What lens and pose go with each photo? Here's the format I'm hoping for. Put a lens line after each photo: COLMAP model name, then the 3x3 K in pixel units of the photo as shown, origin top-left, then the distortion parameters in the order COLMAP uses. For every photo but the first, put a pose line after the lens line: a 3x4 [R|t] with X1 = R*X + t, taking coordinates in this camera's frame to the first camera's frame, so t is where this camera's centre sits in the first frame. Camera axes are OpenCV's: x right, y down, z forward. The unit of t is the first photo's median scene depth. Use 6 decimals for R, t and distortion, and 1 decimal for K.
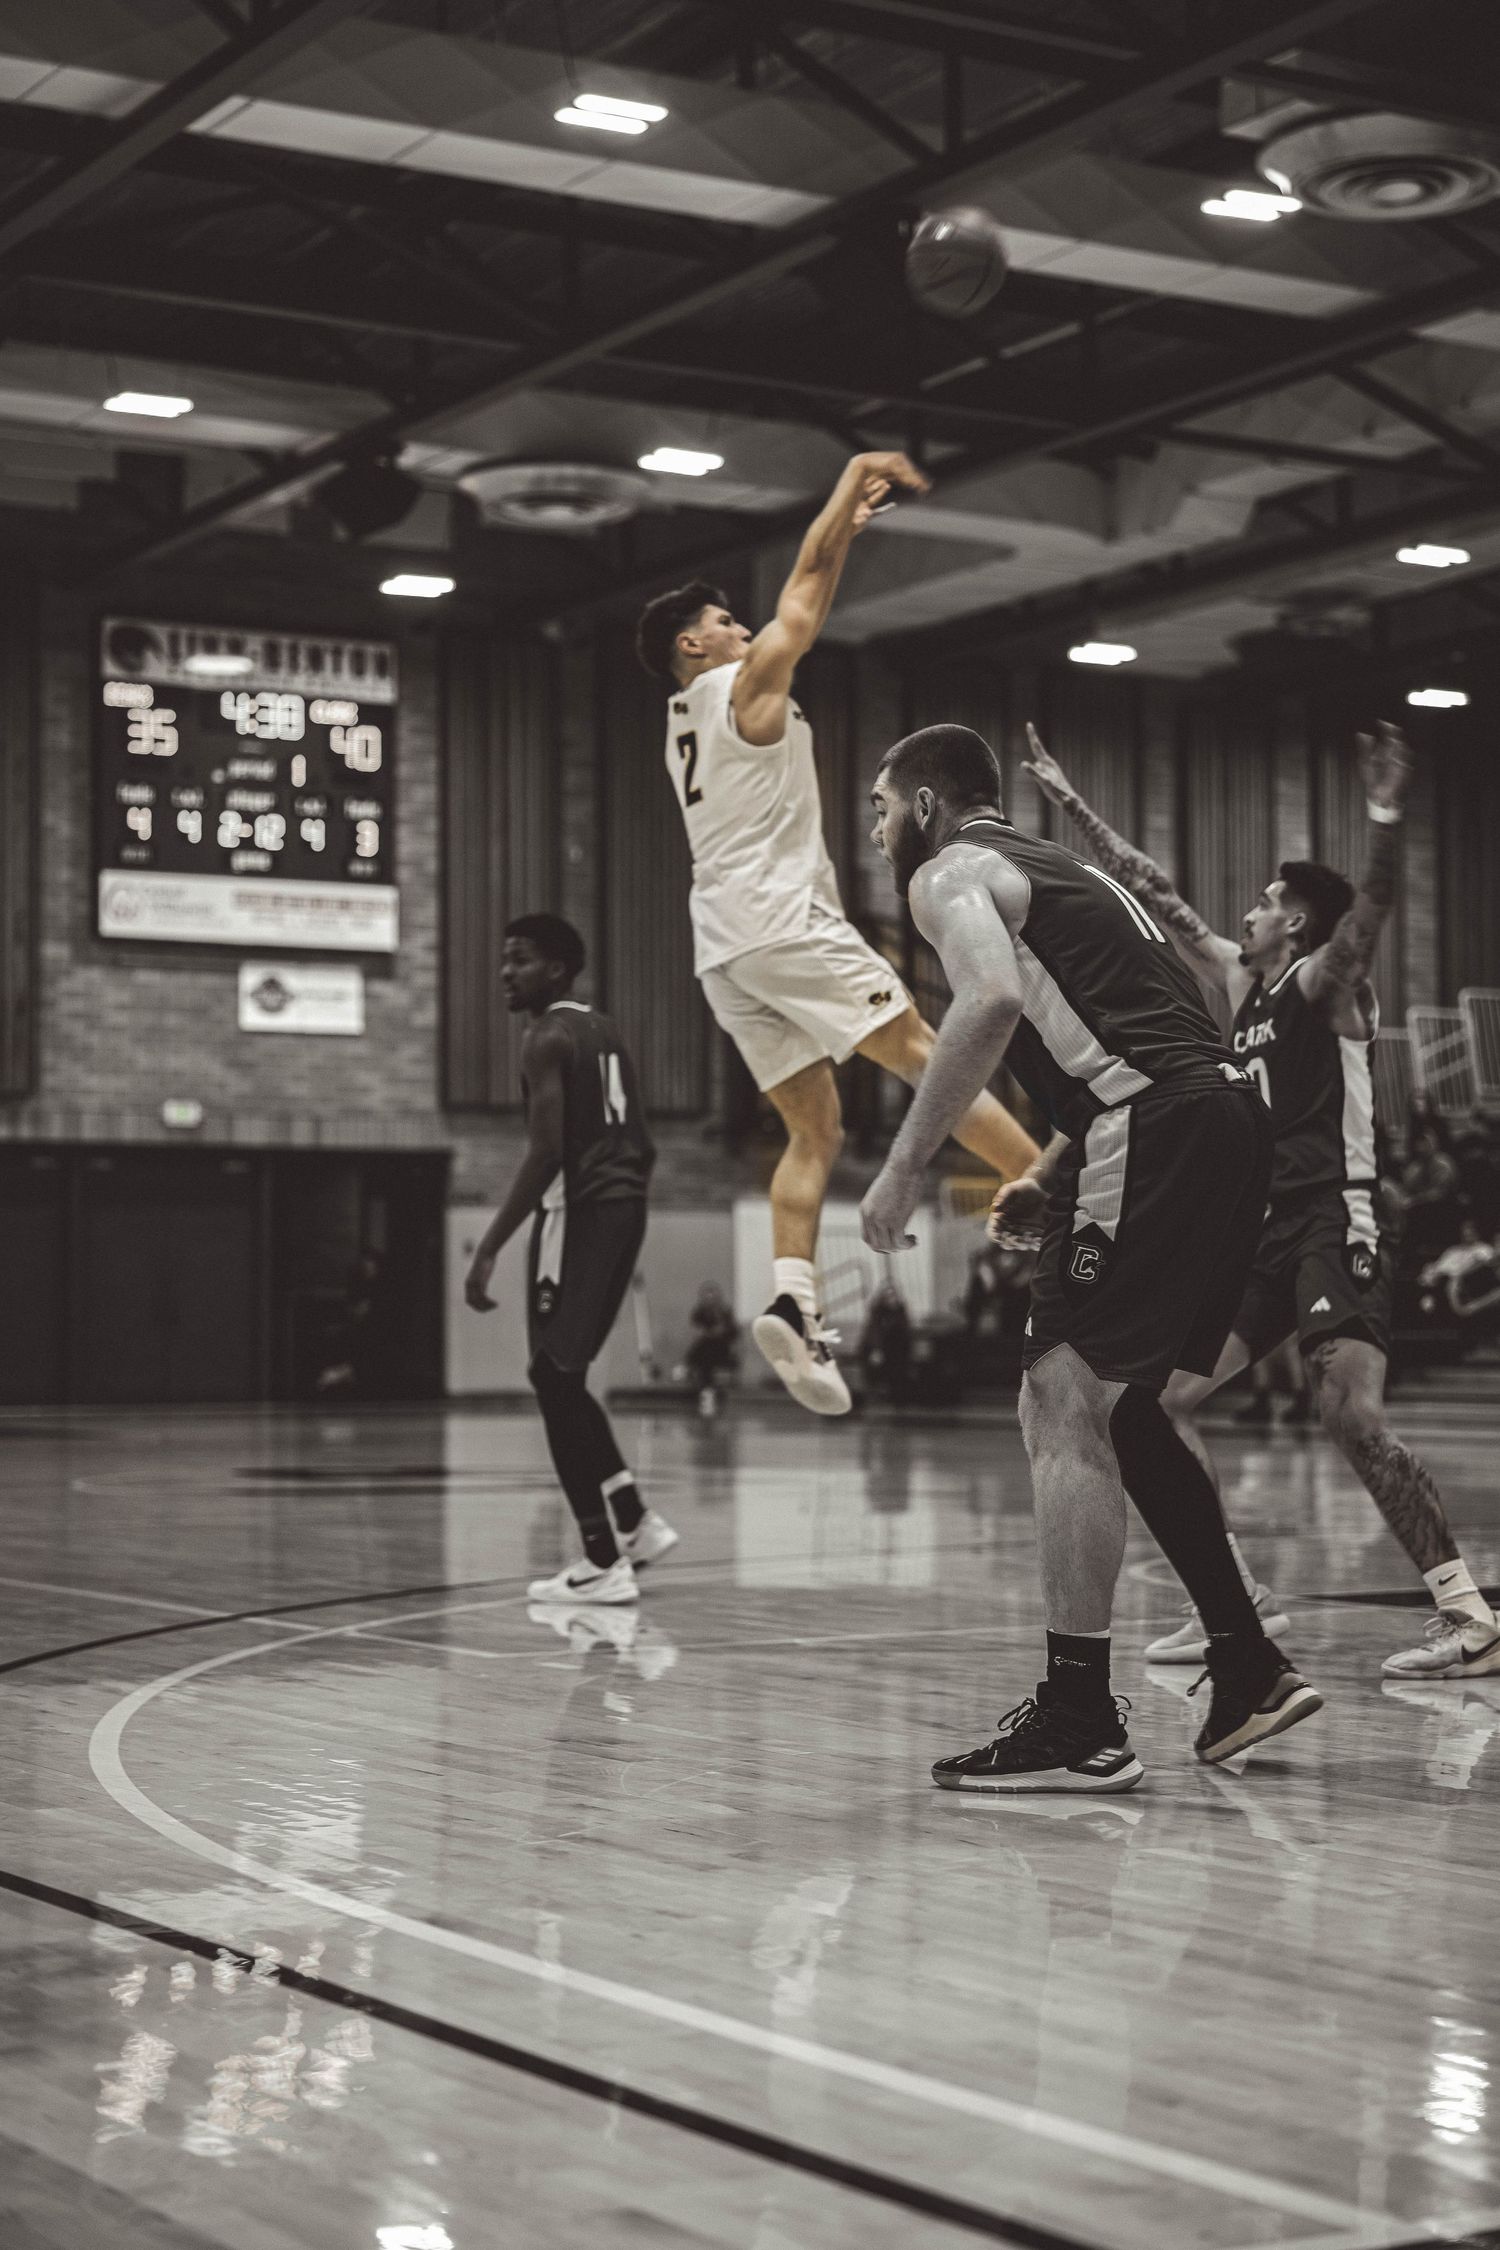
lens RADIAL K [[4165.0, 0, 747.8], [0, 4165.0, 1090.0], [0, 0, 1]] dist [0.062840, 0.000000]
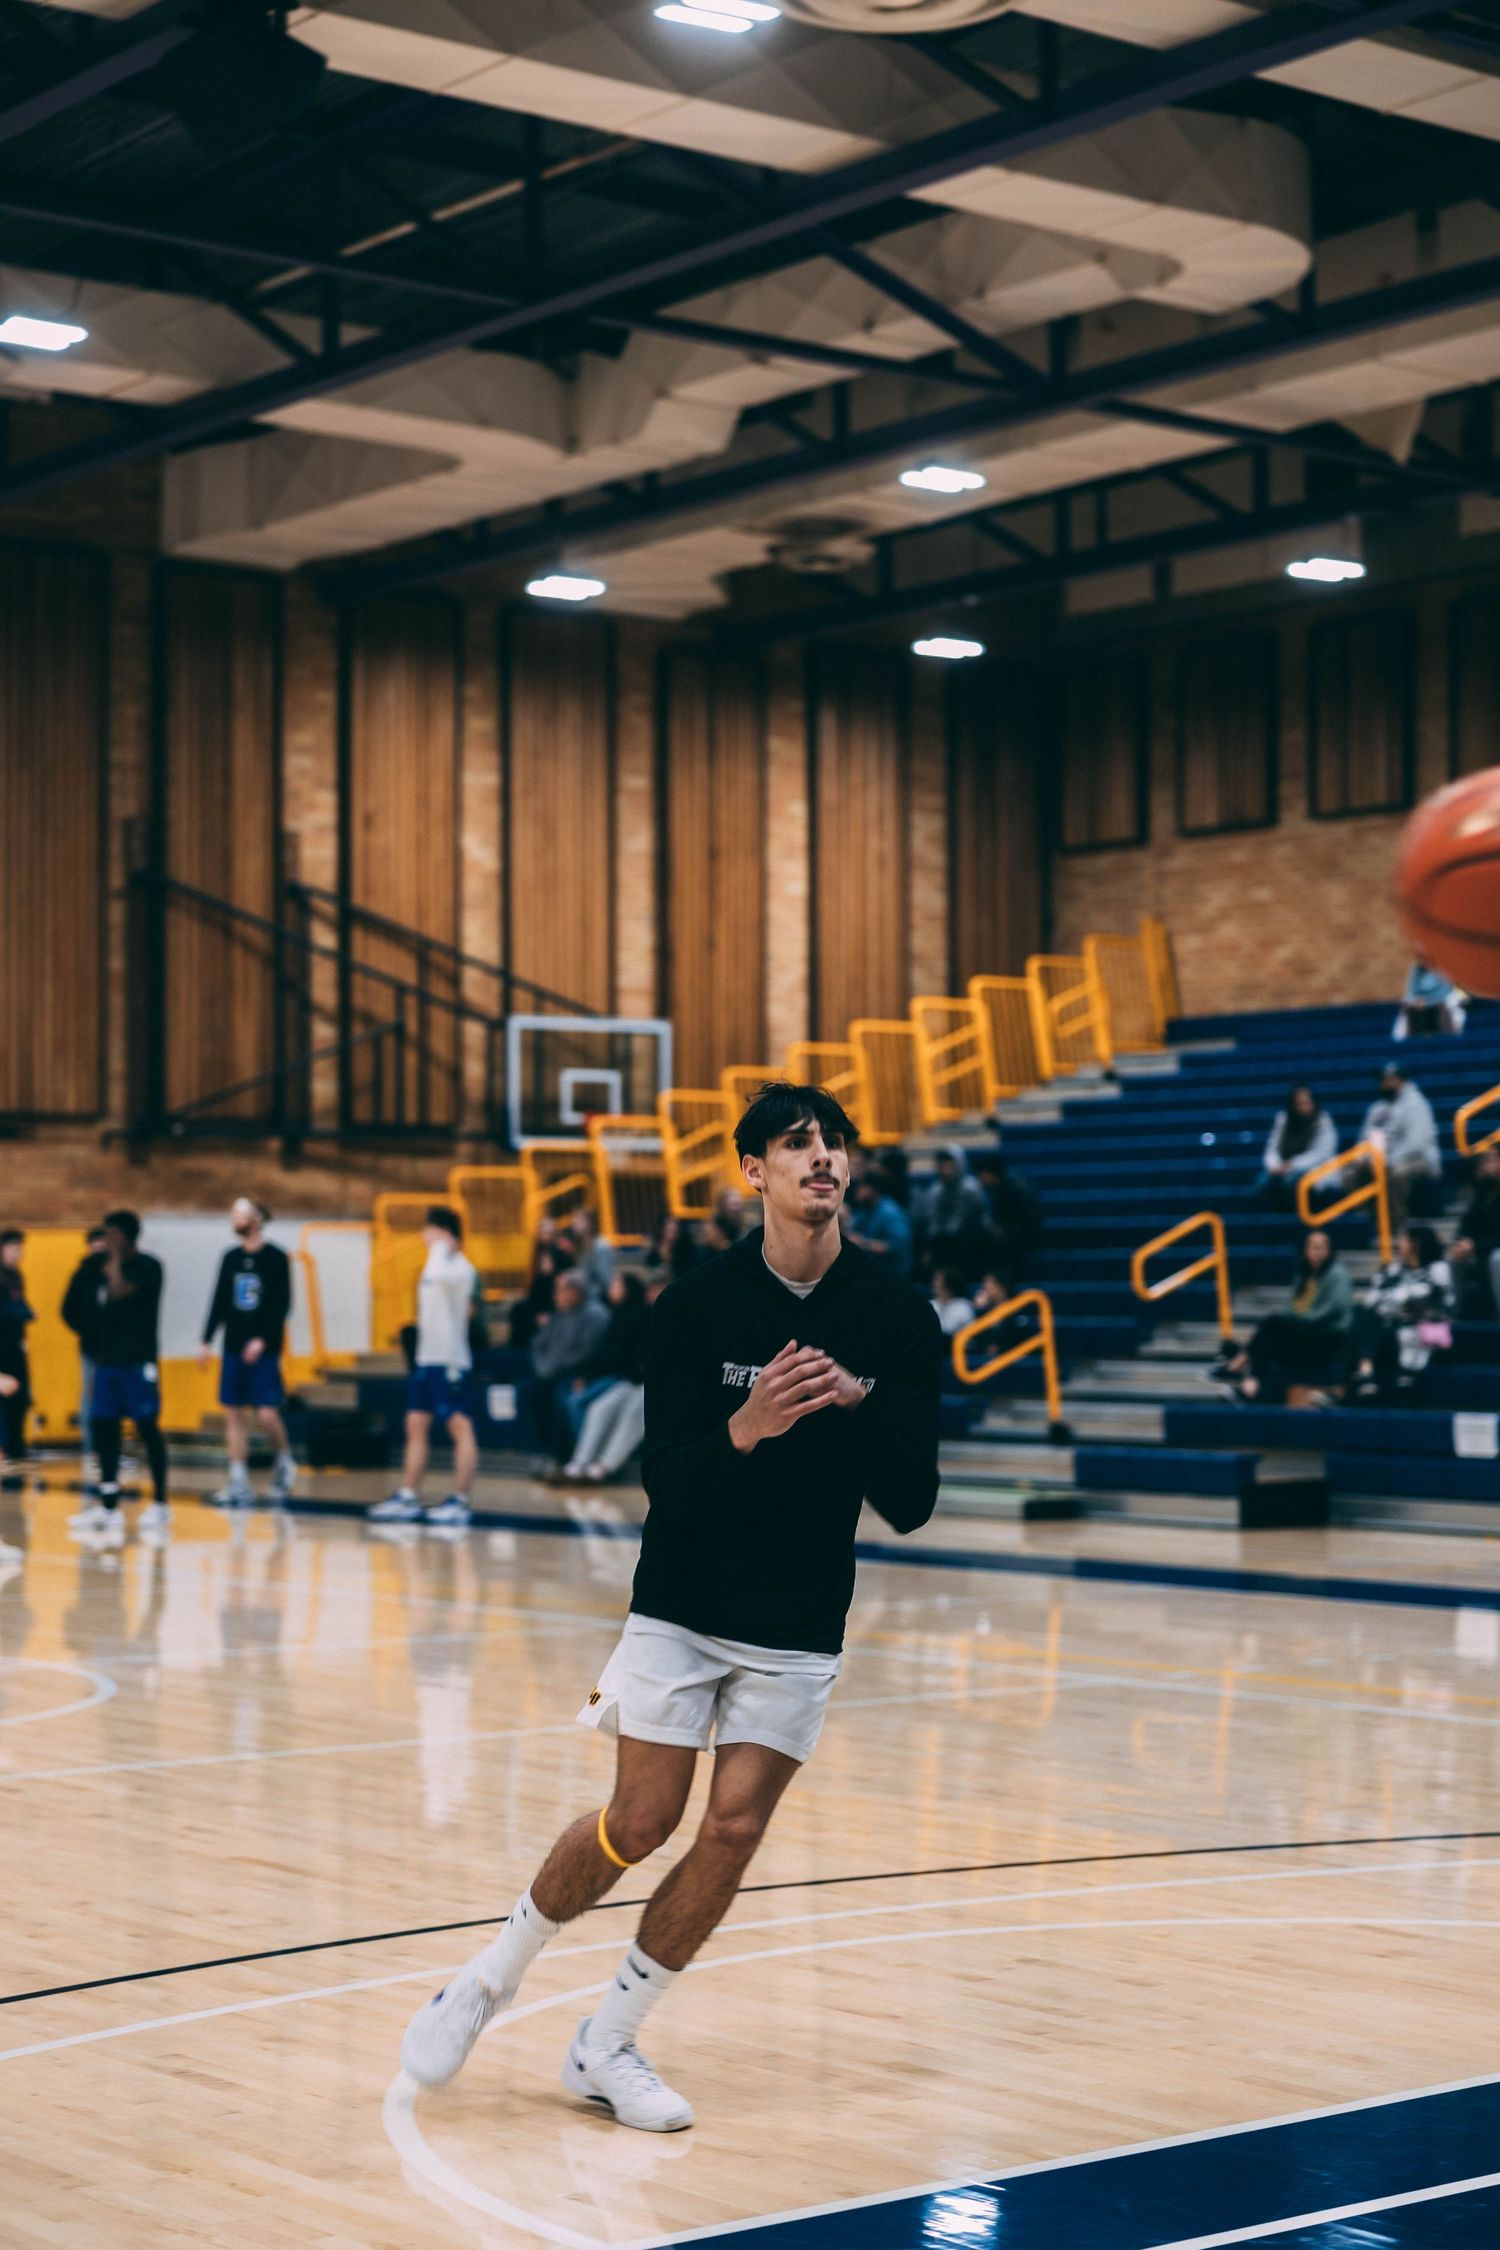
lens RADIAL K [[4108.8, 0, 765.2], [0, 4108.8, 1182.6], [0, 0, 1]] dist [0.029224, 0.000000]
pose [[0.992882, 0.003425, 0.119052, 0.024649], [-0.007687, 0.999345, 0.035358, -0.011701], [-0.118853, -0.036021, 0.992258, 0.144216]]
